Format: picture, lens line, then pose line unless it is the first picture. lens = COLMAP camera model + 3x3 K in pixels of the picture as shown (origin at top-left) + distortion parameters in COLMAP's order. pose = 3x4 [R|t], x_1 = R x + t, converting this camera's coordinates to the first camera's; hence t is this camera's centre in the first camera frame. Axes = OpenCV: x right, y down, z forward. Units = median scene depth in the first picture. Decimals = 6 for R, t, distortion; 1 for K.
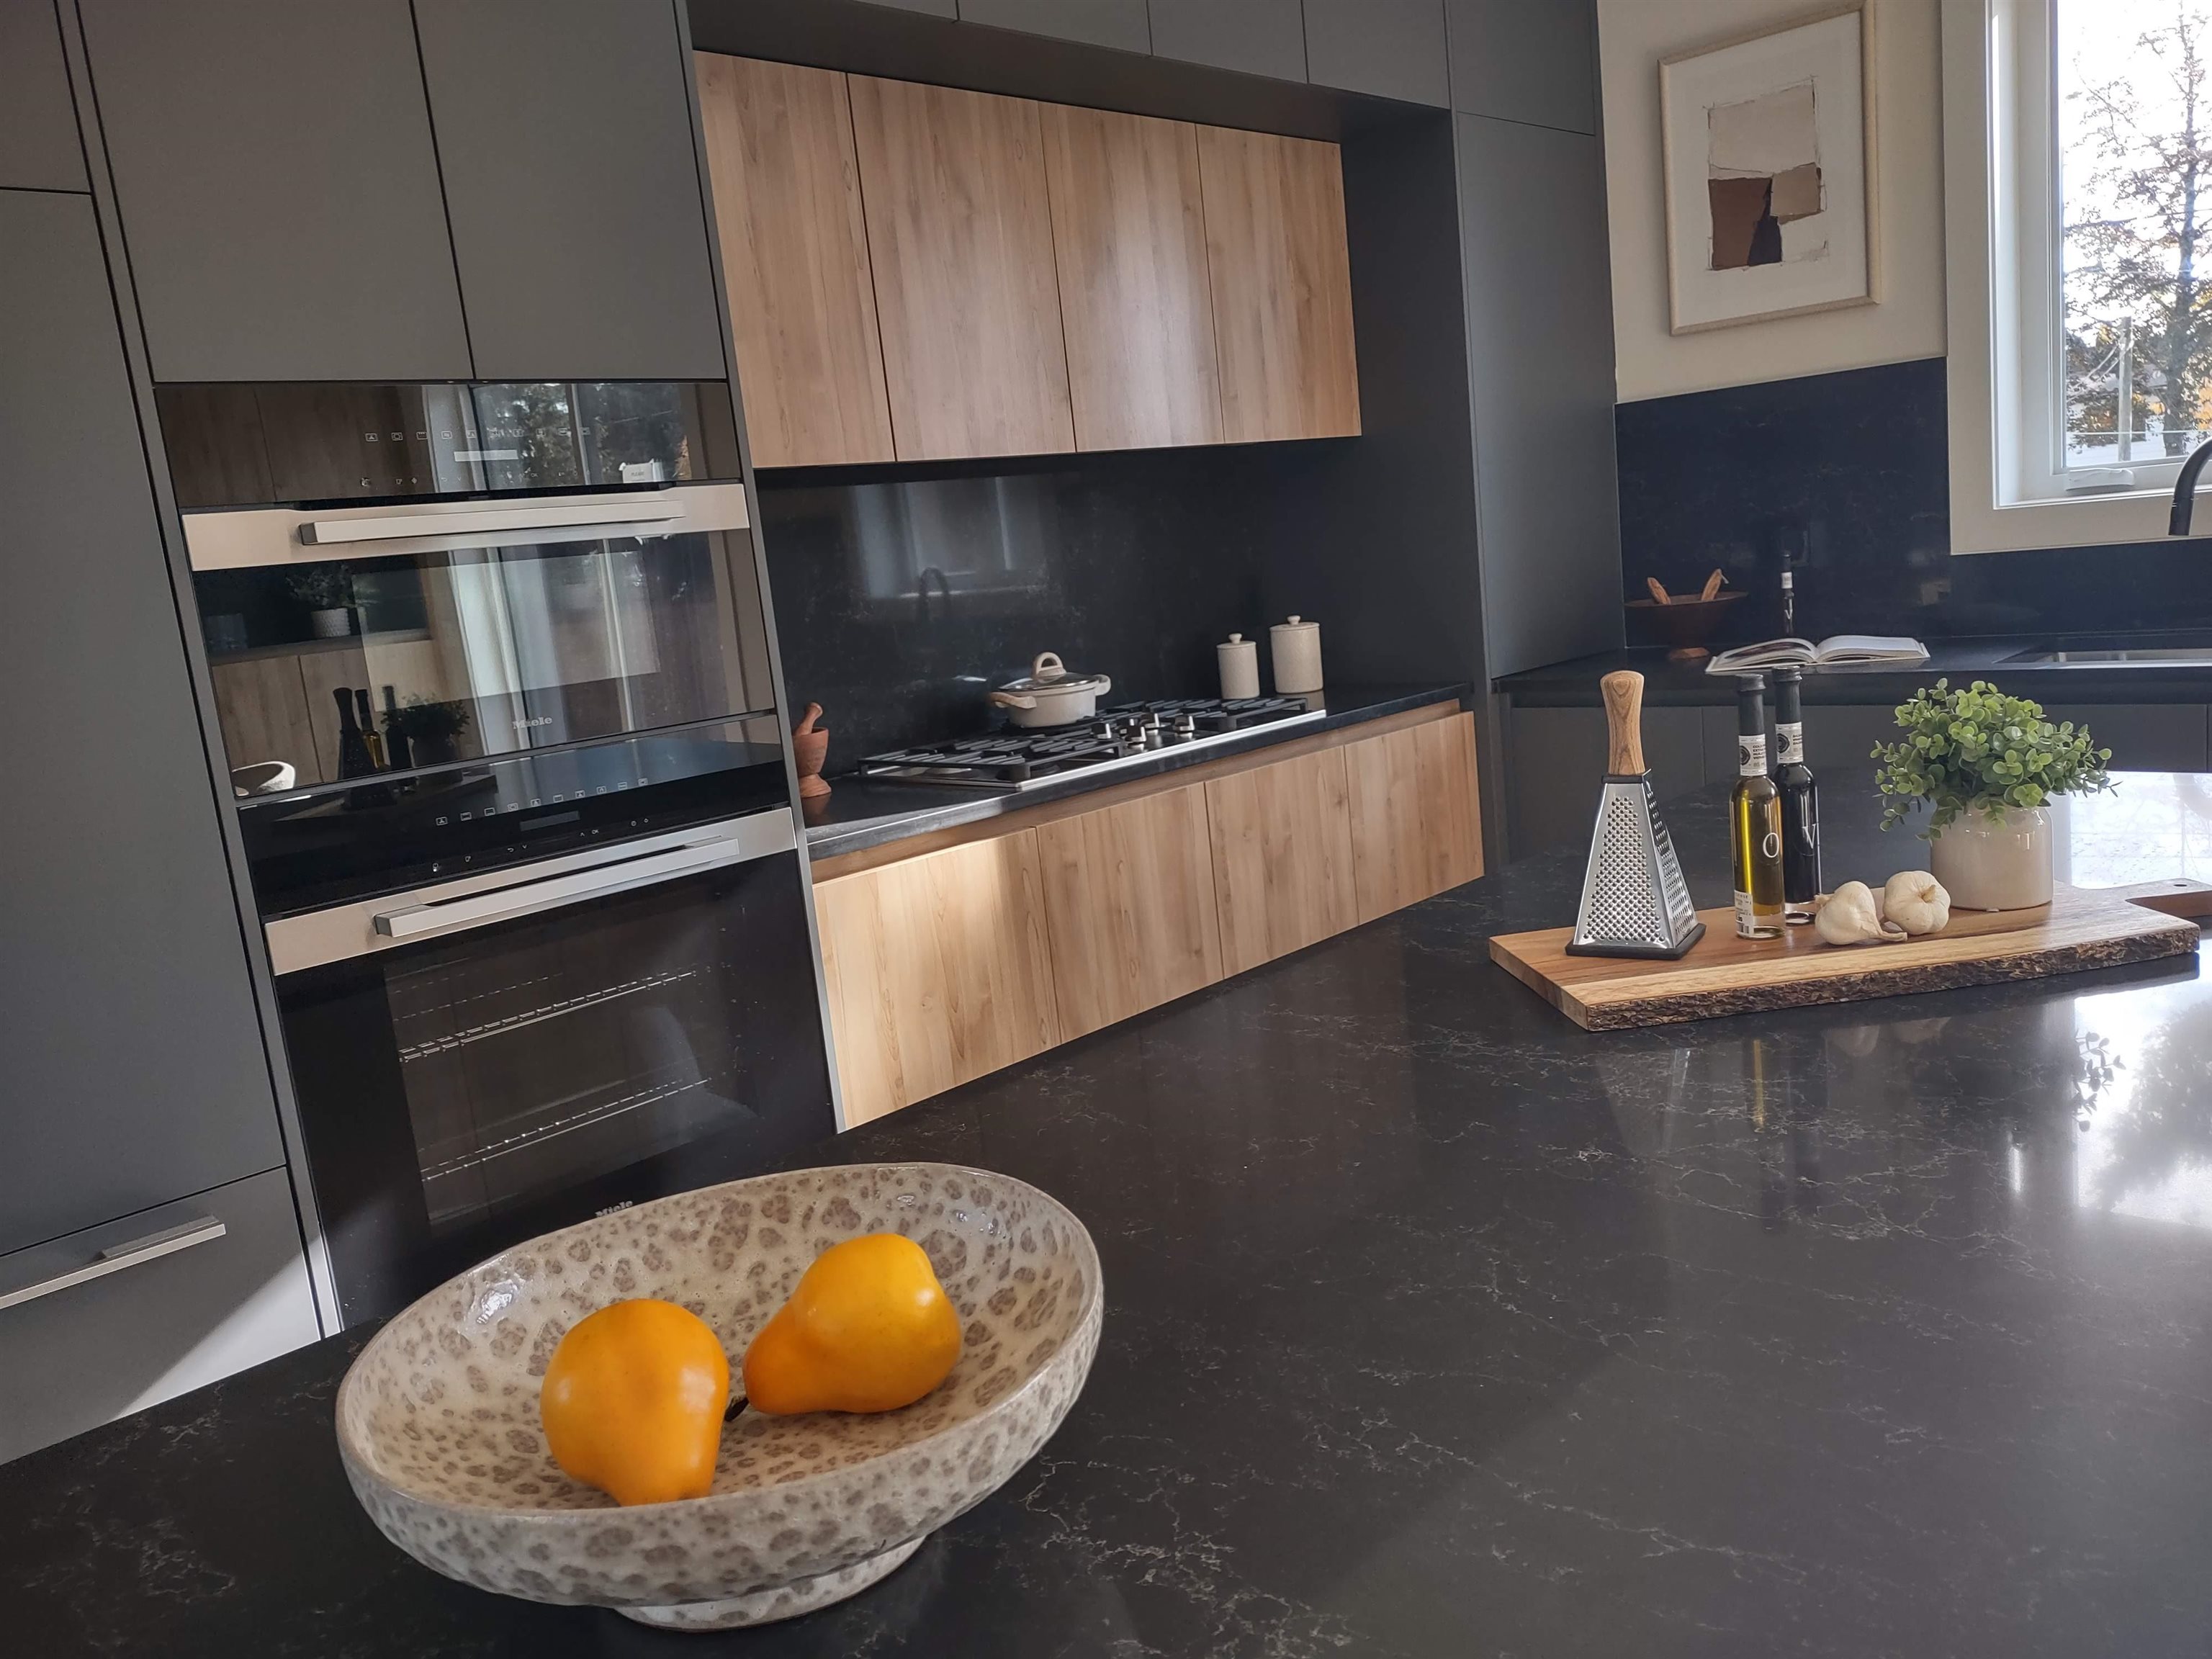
lens RADIAL K [[1673.6, 0, 1110.7], [0, 1673.6, 837.3], [0, 0, 1]] dist [0.094230, -0.136931]
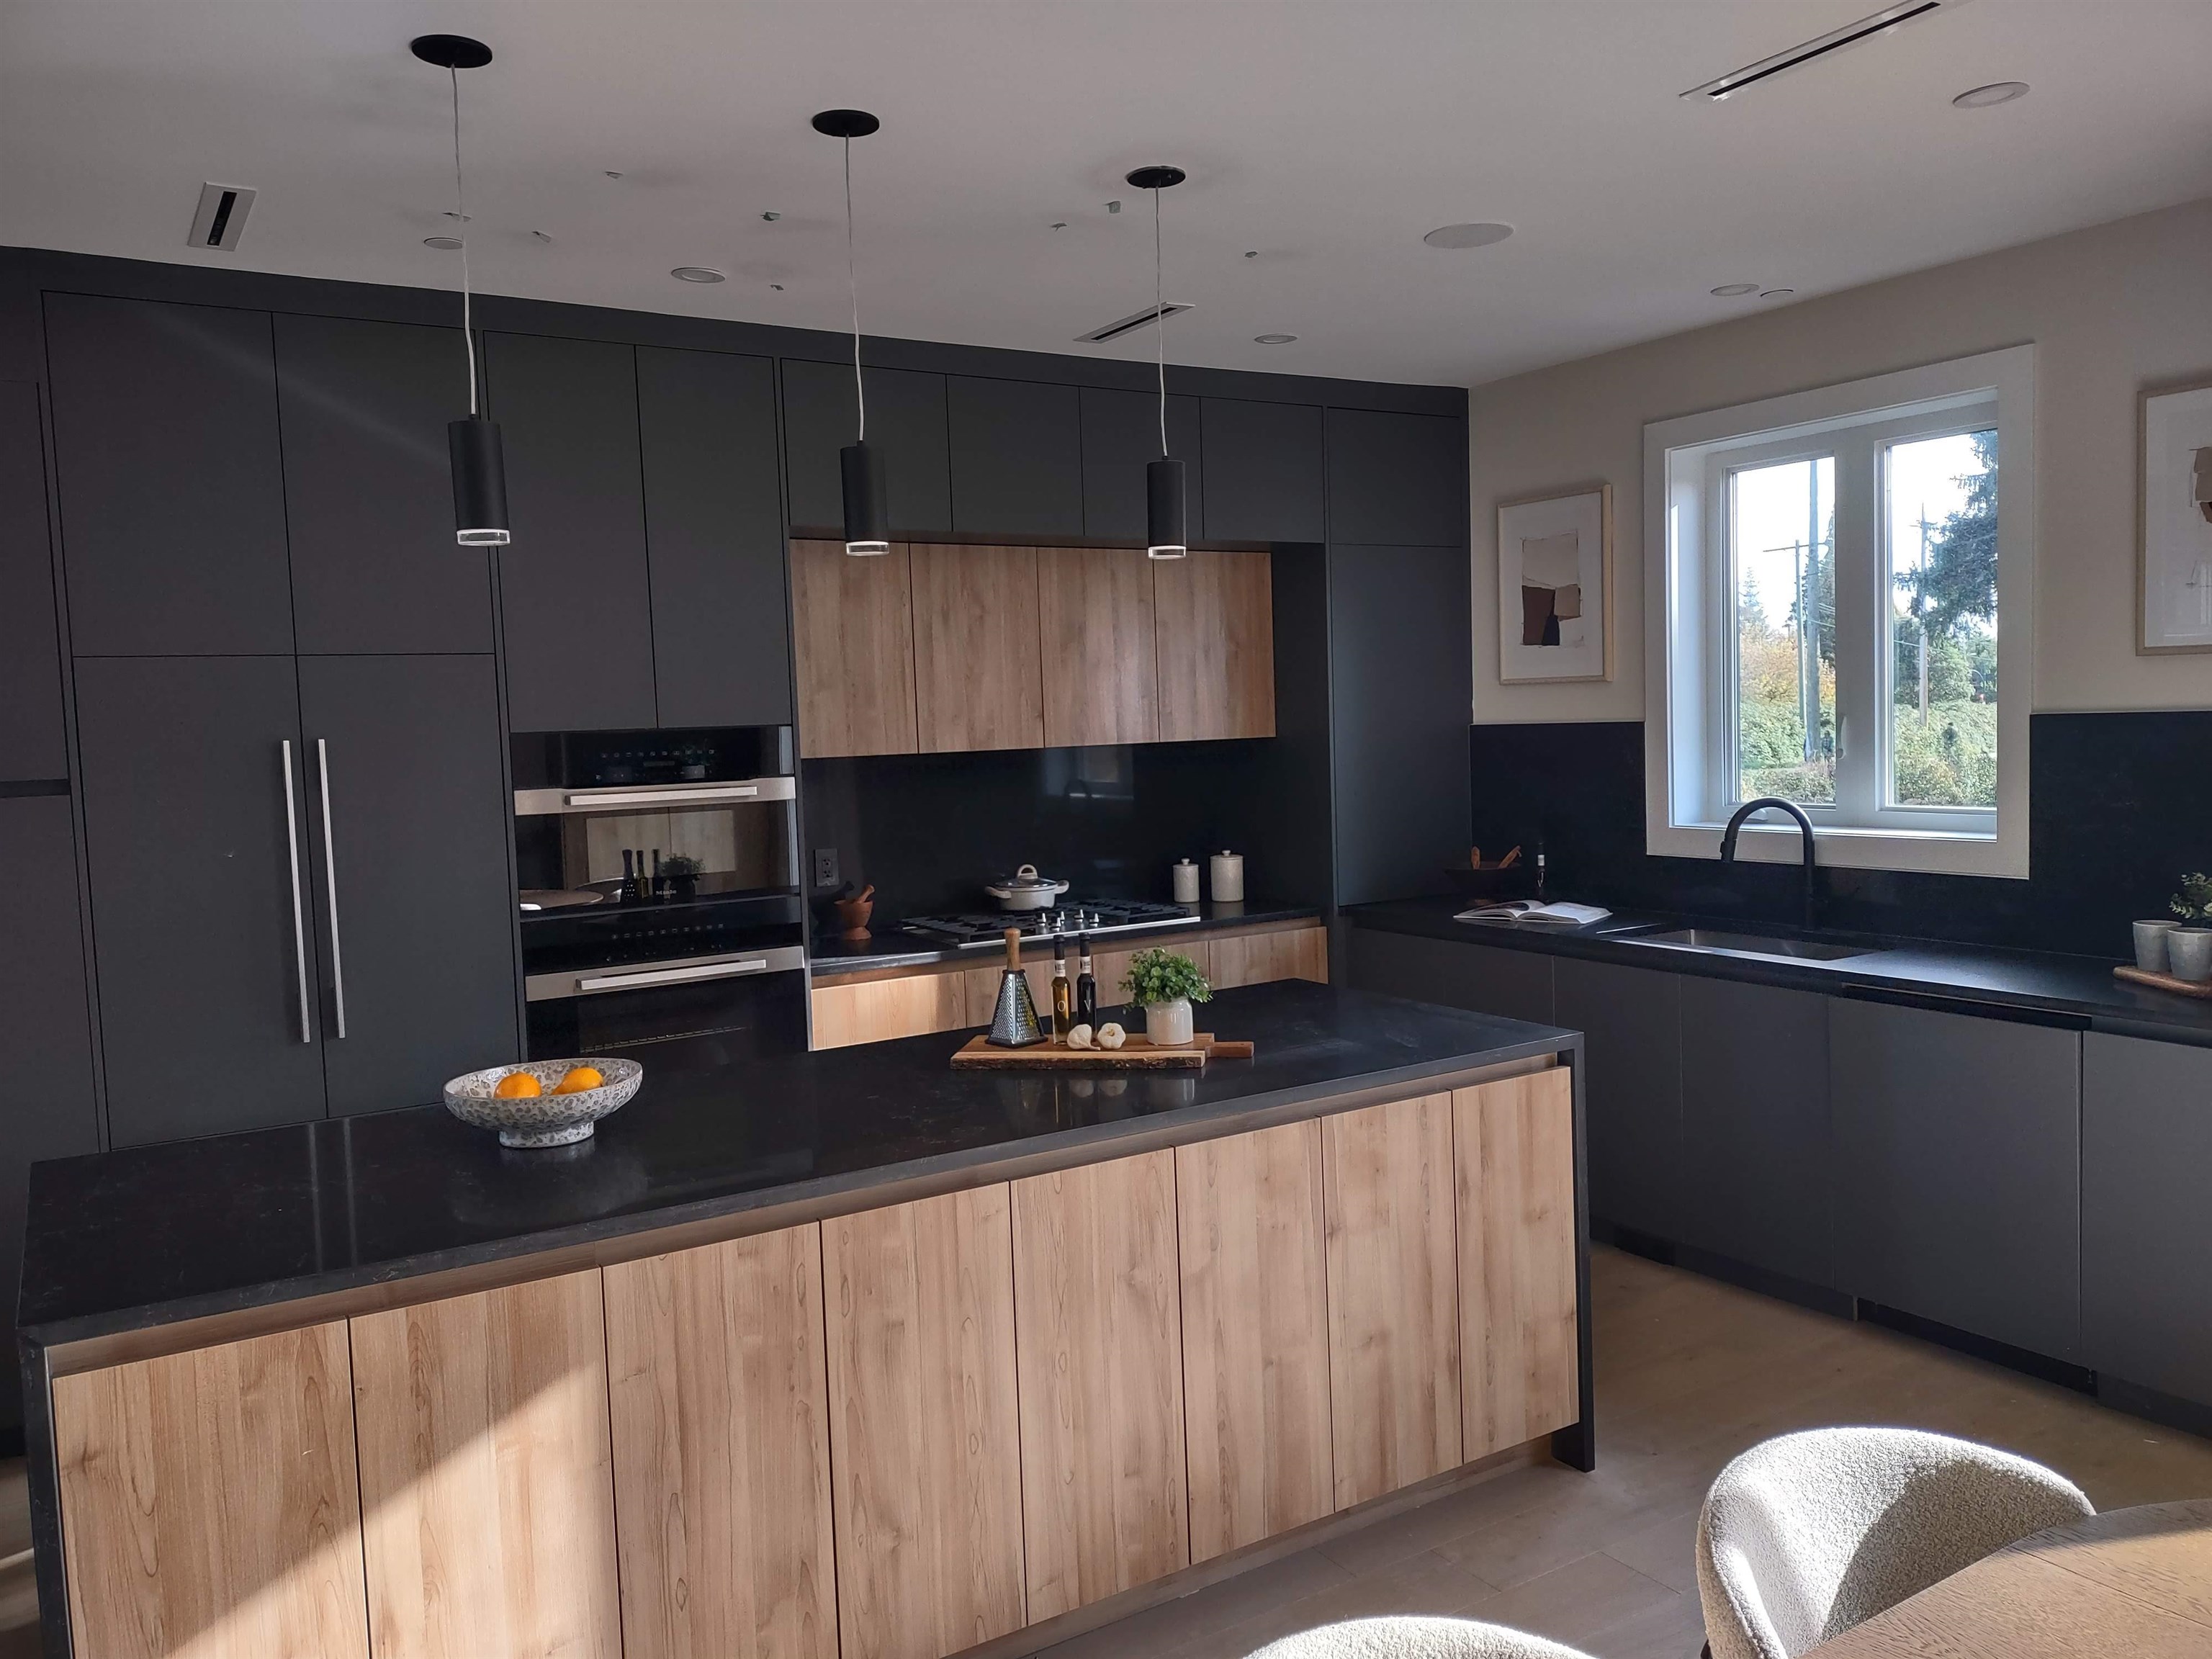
lens RADIAL K [[1673.6, 0, 1110.7], [0, 1673.6, 837.3], [0, 0, 1]] dist [0.094230, -0.136931]
pose [[0.969704, 0.087813, -0.227953, 0.392118], [-0.106916, 0.991597, -0.072830, -0.026972], [0.219642, 0.094995, 0.970945, -0.528493]]
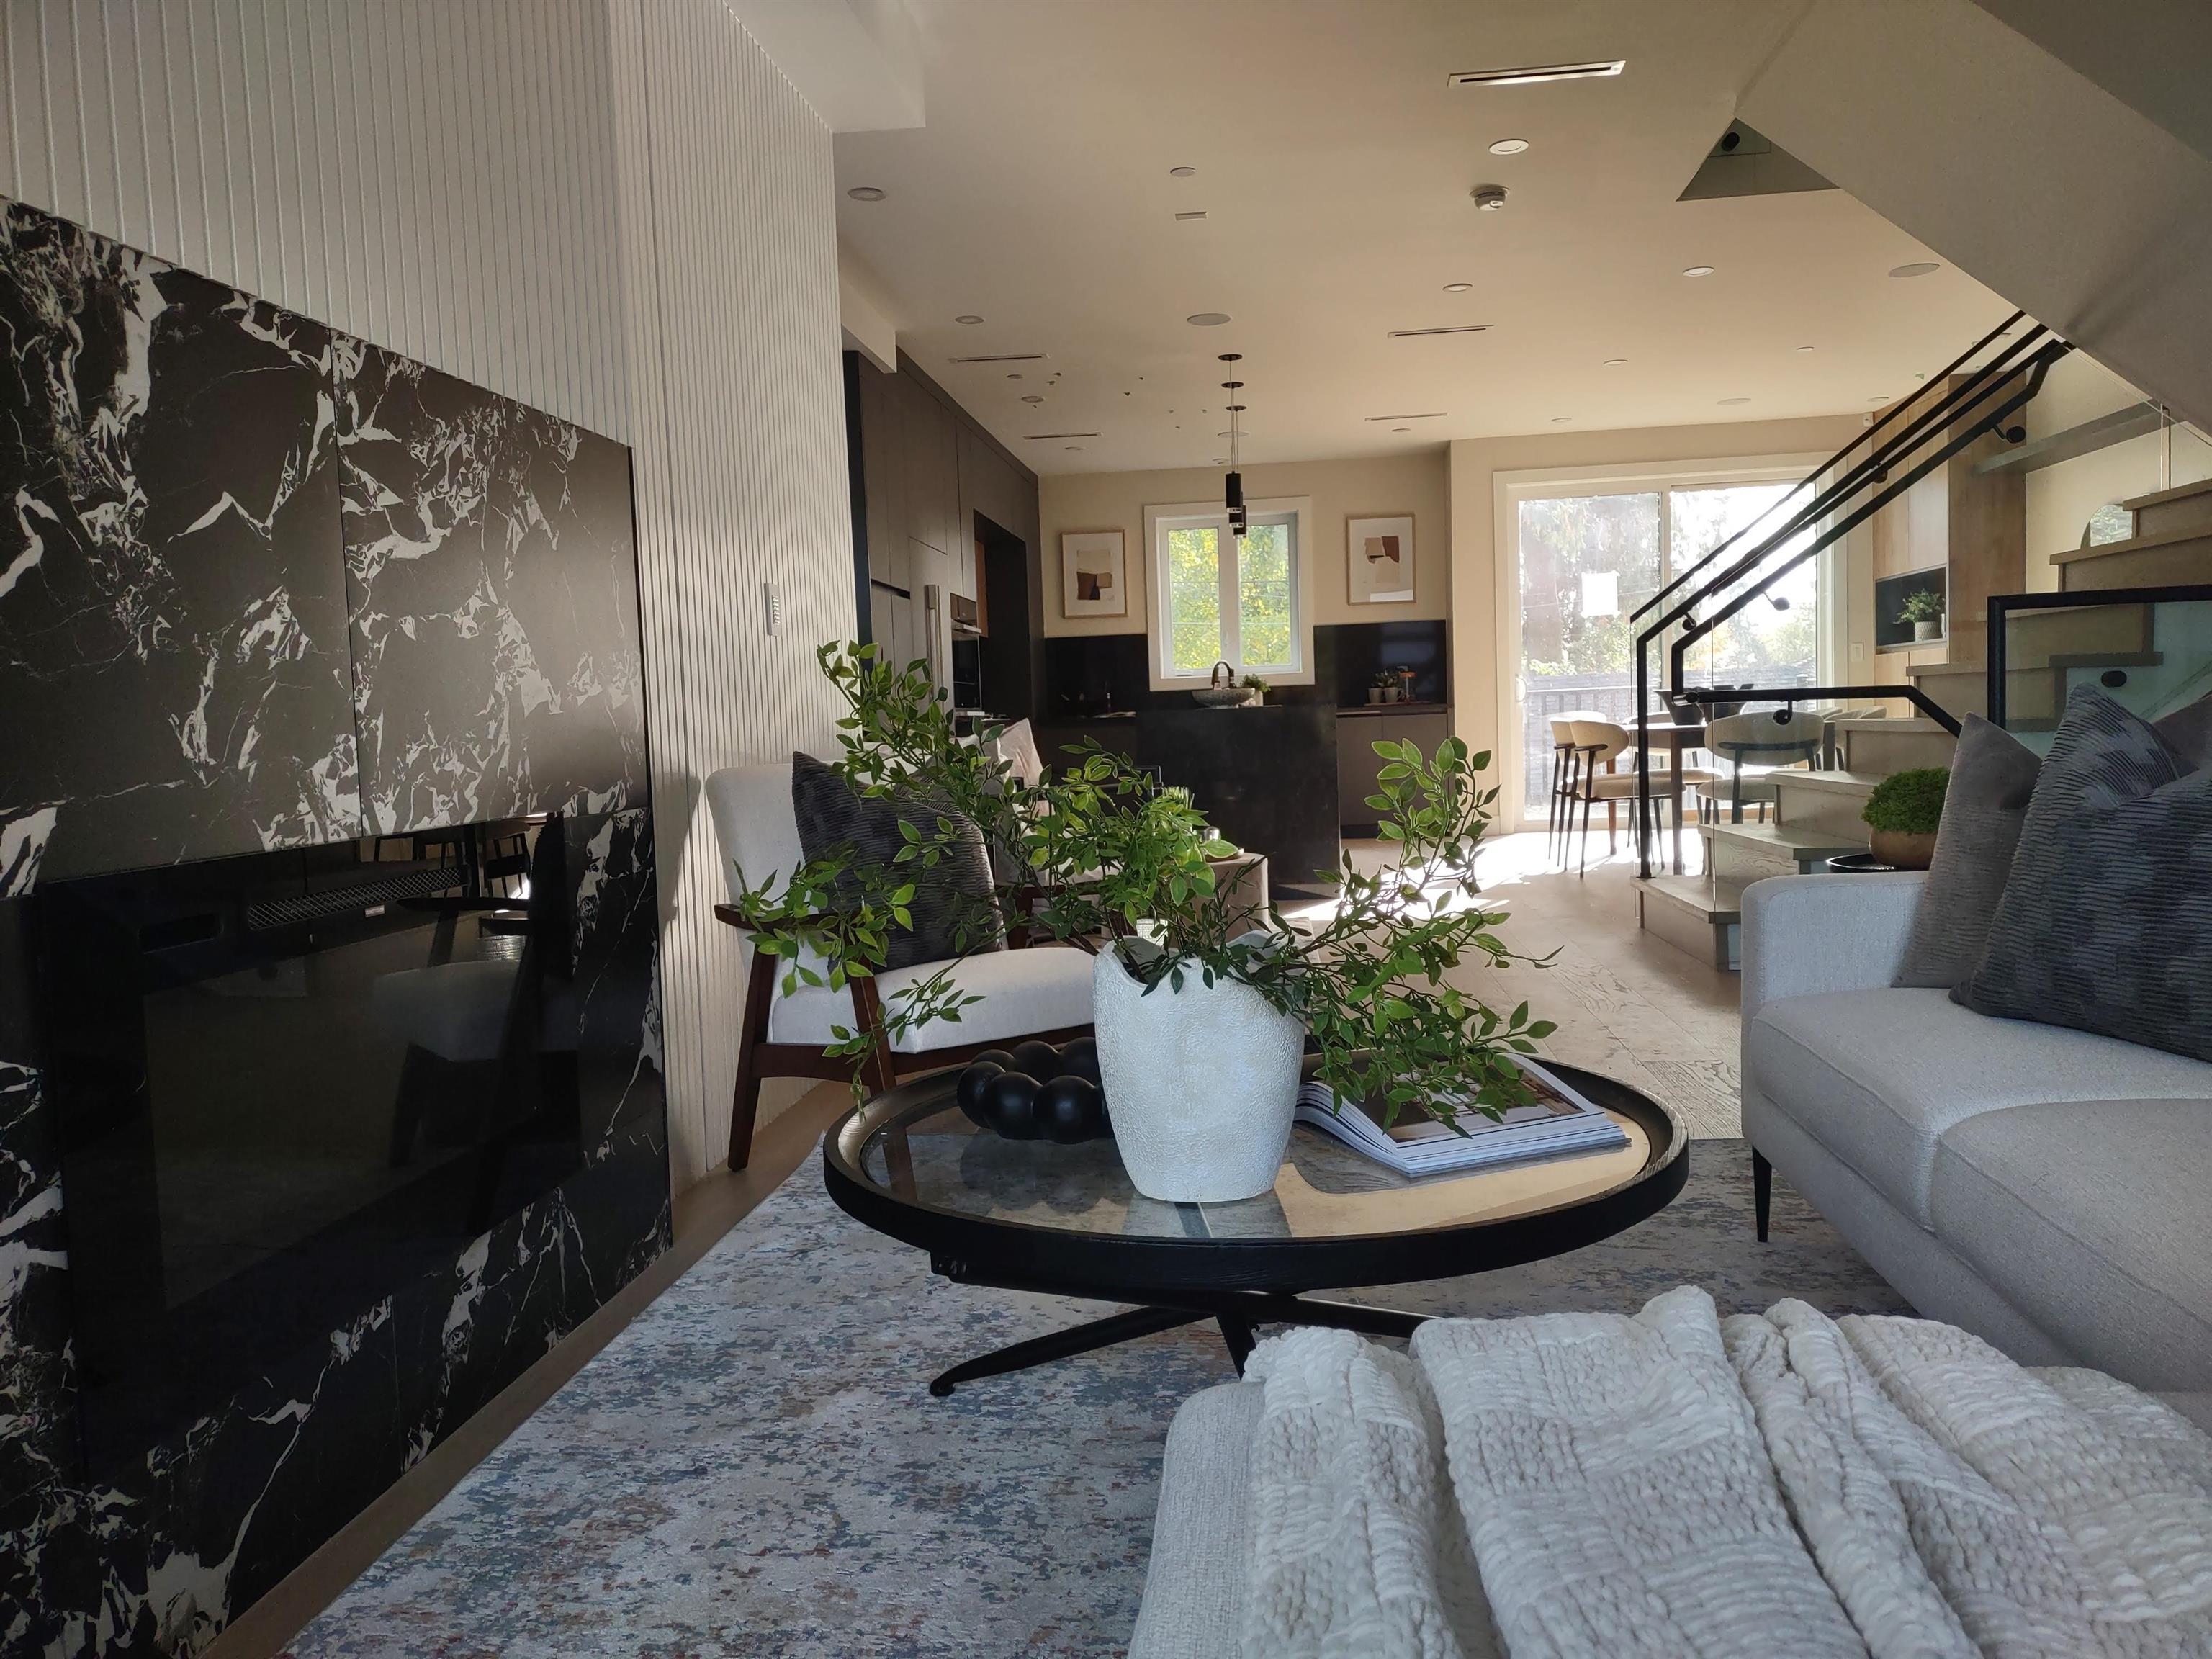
lens RADIAL K [[1673.6, 0, 1110.7], [0, 1673.6, 837.3], [0, 0, 1]] dist [0.094230, -0.136931]
pose [[0.783133, 0.035600, 0.620834, -1.676547], [0.065363, 0.988117, -0.139111, 0.597355], [-0.618409, 0.149522, 0.771501, -1.521029]]
